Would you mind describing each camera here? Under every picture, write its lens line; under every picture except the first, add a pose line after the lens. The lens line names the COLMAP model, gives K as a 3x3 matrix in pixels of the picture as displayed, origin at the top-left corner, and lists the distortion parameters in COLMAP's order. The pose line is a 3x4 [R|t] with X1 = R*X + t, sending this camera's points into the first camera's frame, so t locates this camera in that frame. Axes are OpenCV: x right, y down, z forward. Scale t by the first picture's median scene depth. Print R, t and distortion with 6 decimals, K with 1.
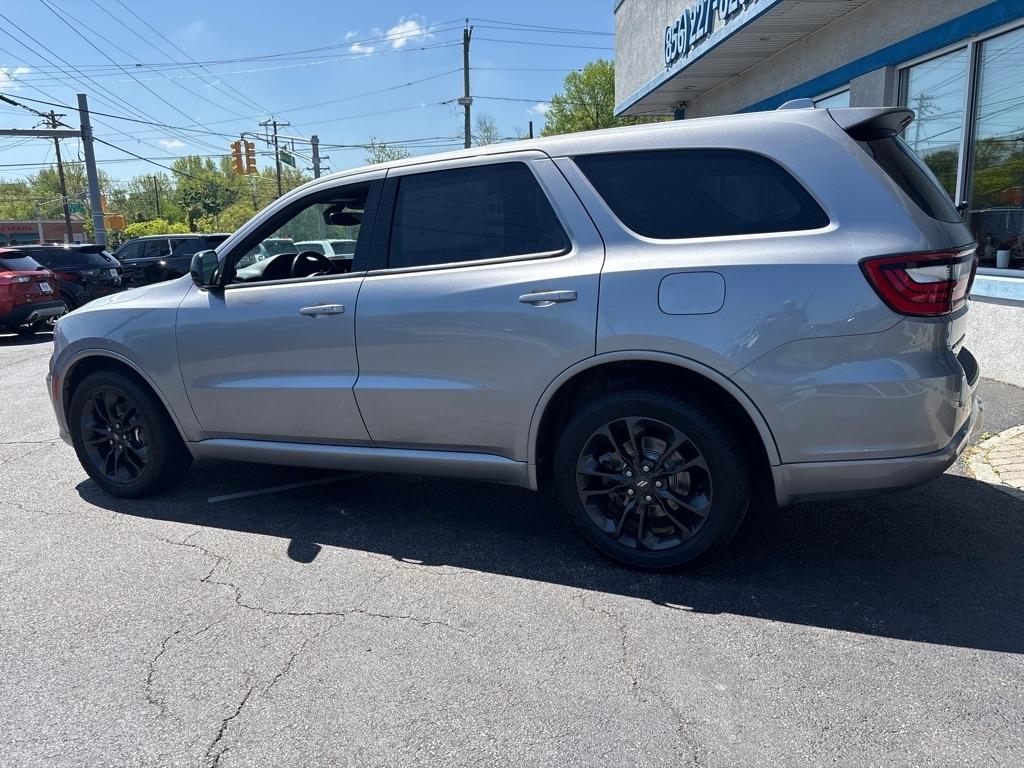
lens RADIAL K [[773.7, 0, 472.3], [0, 773.7, 381.9], [0, 0, 1]] dist [0.008804, 0.000806]
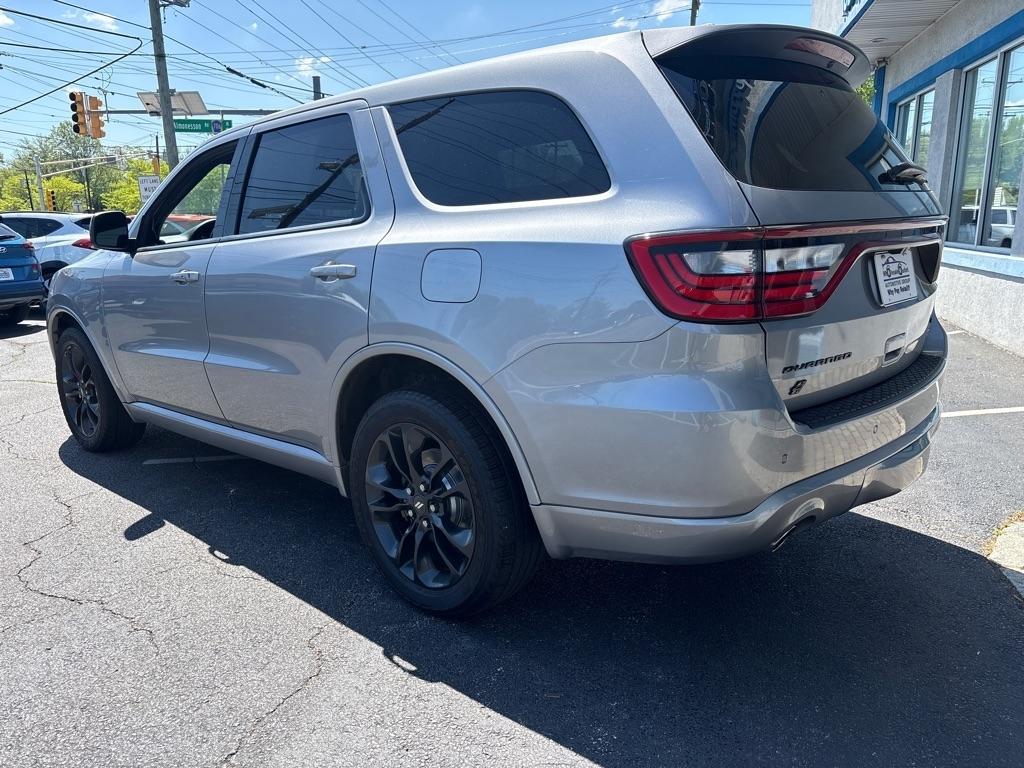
lens RADIAL K [[772.0, 0, 480.1], [0, 772.0, 374.1], [0, 0, 1]] dist [-0.000685, -0.004823]
pose [[0.956963, 0.081760, -0.278454, 0.413537], [-0.075015, 0.996575, 0.034811, -0.033476], [0.280346, -0.012425, 0.959818, 0.193919]]
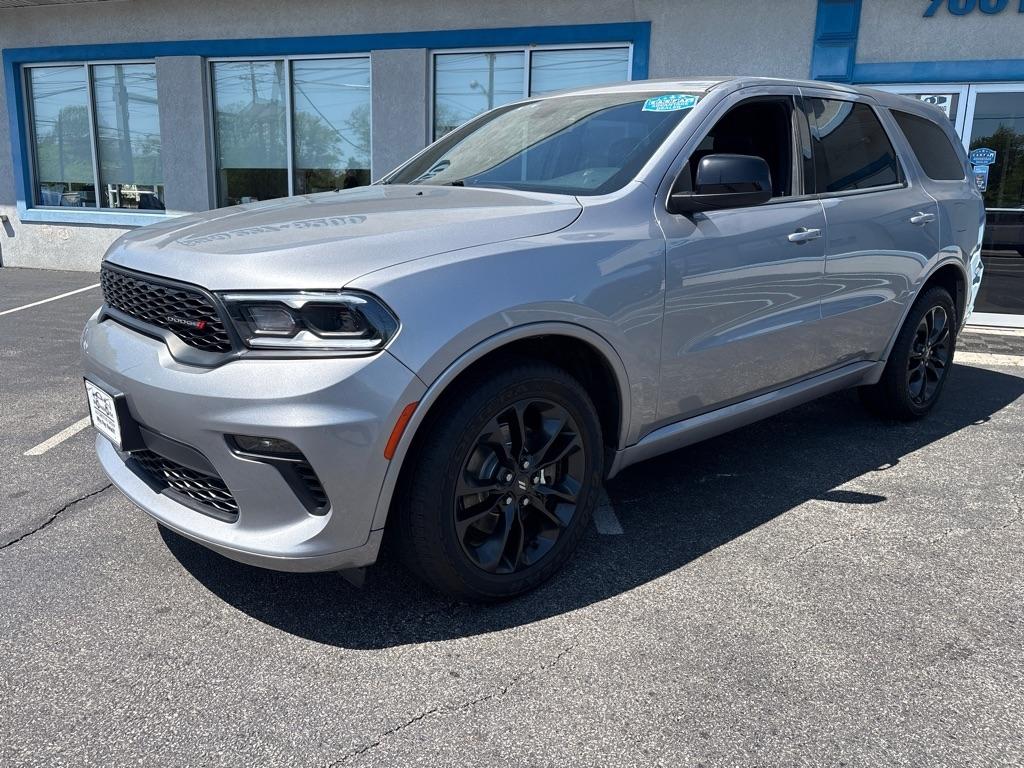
lens RADIAL K [[778.0, 0, 487.3], [0, 778.0, 386.1], [0, 0, 1]] dist [0.025945, -0.005024]
pose [[0.374260, -0.168414, 0.911902, -1.160686], [0.135476, 0.982749, 0.125897, -0.084598], [-0.917374, 0.076423, 0.390620, 0.982083]]
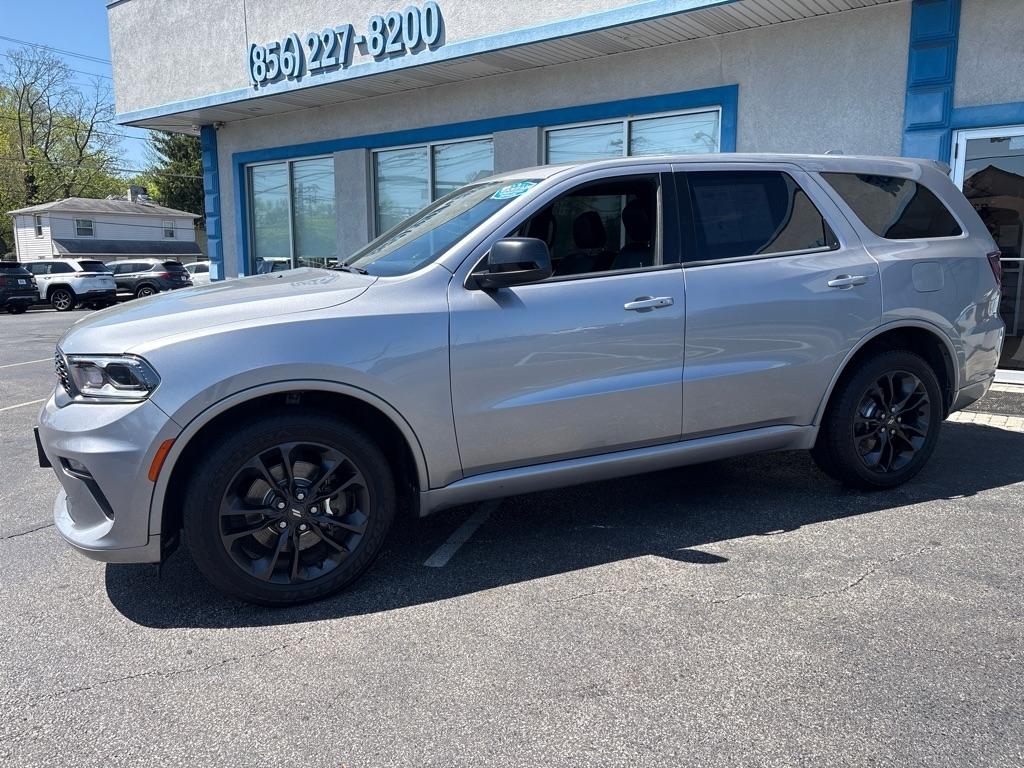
lens RADIAL K [[778.0, 0, 487.3], [0, 778.0, 386.1], [0, 0, 1]] dist [0.025945, -0.005024]
pose [[0.646633, -0.095066, 0.756854, -1.036192], [0.127337, 0.991734, 0.015775, -0.032734], [-0.752098, 0.086175, 0.653393, 0.527278]]
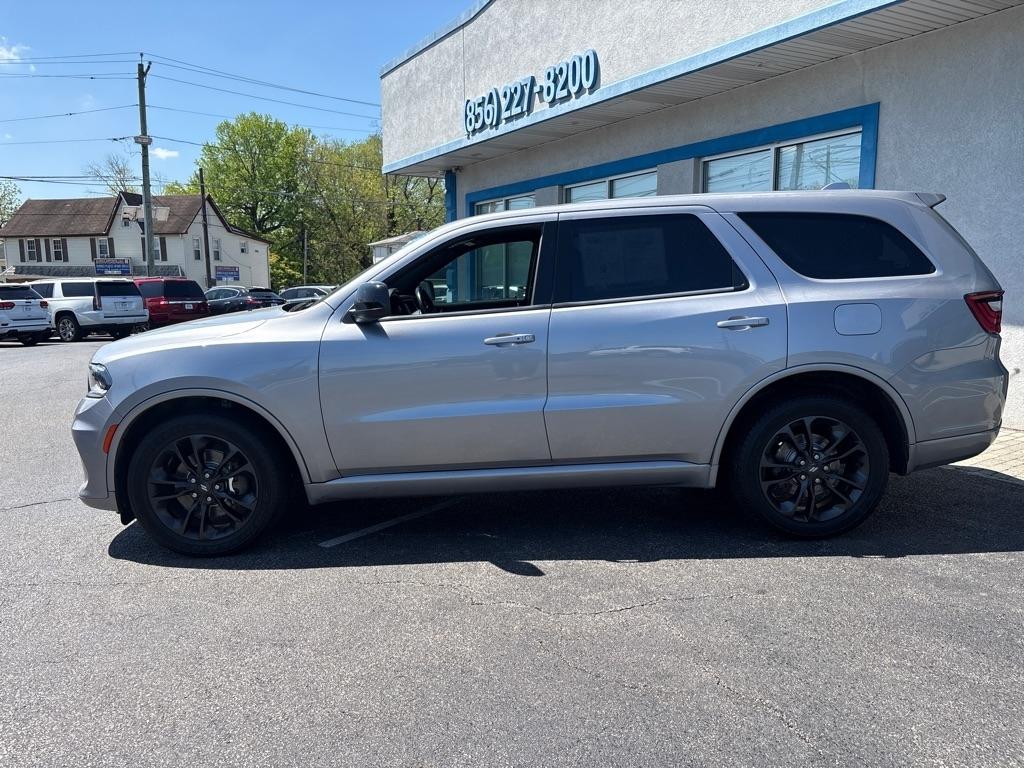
lens RADIAL K [[778.0, 0, 487.3], [0, 778.0, 386.1], [0, 0, 1]] dist [0.025945, -0.005024]
pose [[0.897393, -0.031224, 0.440126, -0.683003], [0.059783, 0.996899, -0.051172, 0.023810], [-0.437164, 0.072233, 0.896477, 0.058098]]
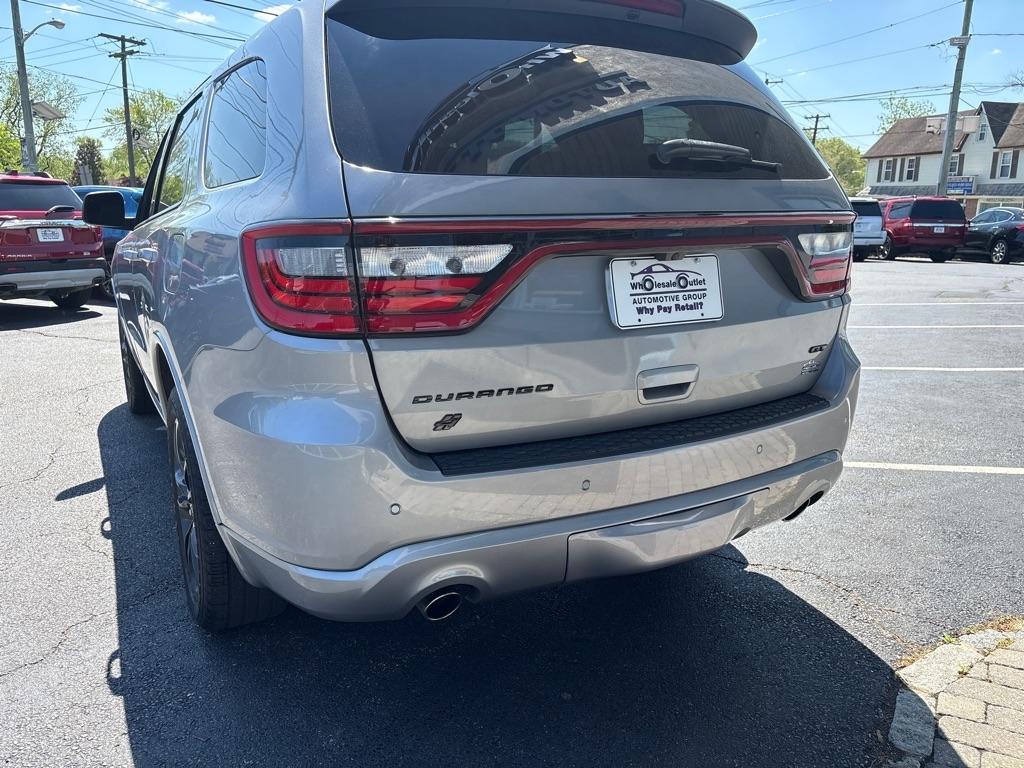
lens RADIAL K [[772.0, 0, 480.1], [0, 772.0, 374.1], [0, 0, 1]] dist [-0.000685, -0.004823]
pose [[0.828697, 0.155412, -0.537688, 0.718269], [-0.134625, 0.987819, 0.078031, -0.084838], [0.543266, 0.007722, 0.839525, 0.418847]]
